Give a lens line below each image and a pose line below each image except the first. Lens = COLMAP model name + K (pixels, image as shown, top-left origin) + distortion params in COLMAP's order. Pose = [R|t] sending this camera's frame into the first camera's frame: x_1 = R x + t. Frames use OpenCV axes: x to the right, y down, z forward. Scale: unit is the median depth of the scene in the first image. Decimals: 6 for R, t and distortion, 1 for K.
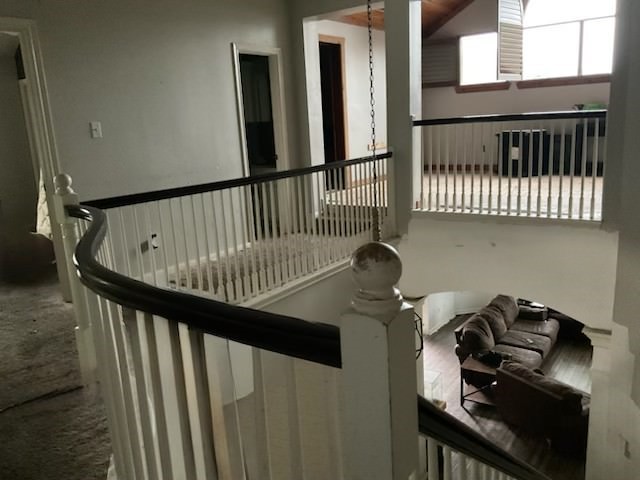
lens RADIAL K [[539.4, 0, 316.8], [0, 539.4, 237.8], [0, 0, 1]] dist [0.060089, -0.074944]
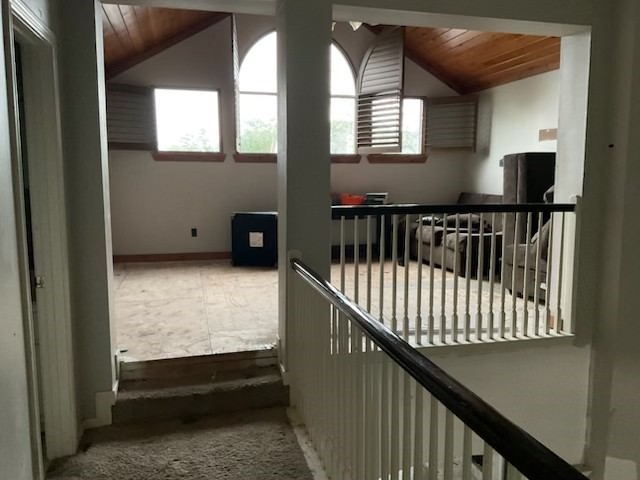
lens RADIAL K [[539.4, 0, 318.7], [0, 539.4, 240.9], [0, 0, 1]] dist [0.060089, -0.074944]
pose [[0.656323, -0.027931, 0.753963, -0.245380], [0.121512, 0.990182, -0.069094, -0.120863], [-0.744631, 0.136964, 0.653273, 0.562447]]
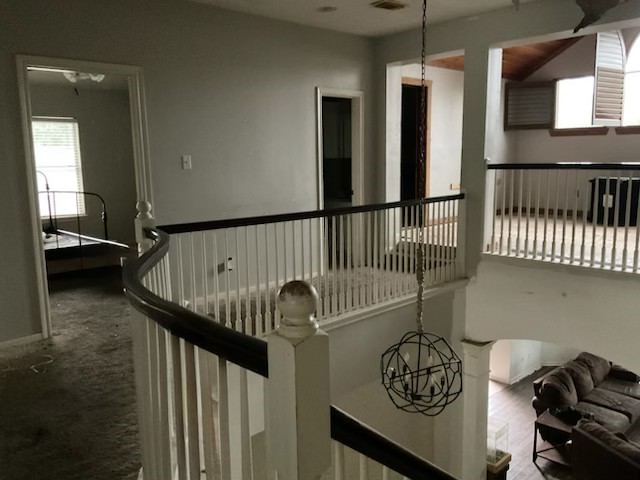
lens RADIAL K [[539.4, 0, 317.8], [0, 539.4, 237.7], [0, 0, 1]] dist [0.060089, -0.074944]
pose [[0.981875, 0.068410, -0.176750, 0.050253], [-0.078458, 0.995638, -0.050496, -0.004176], [0.172525, 0.063448, 0.982960, -0.033295]]
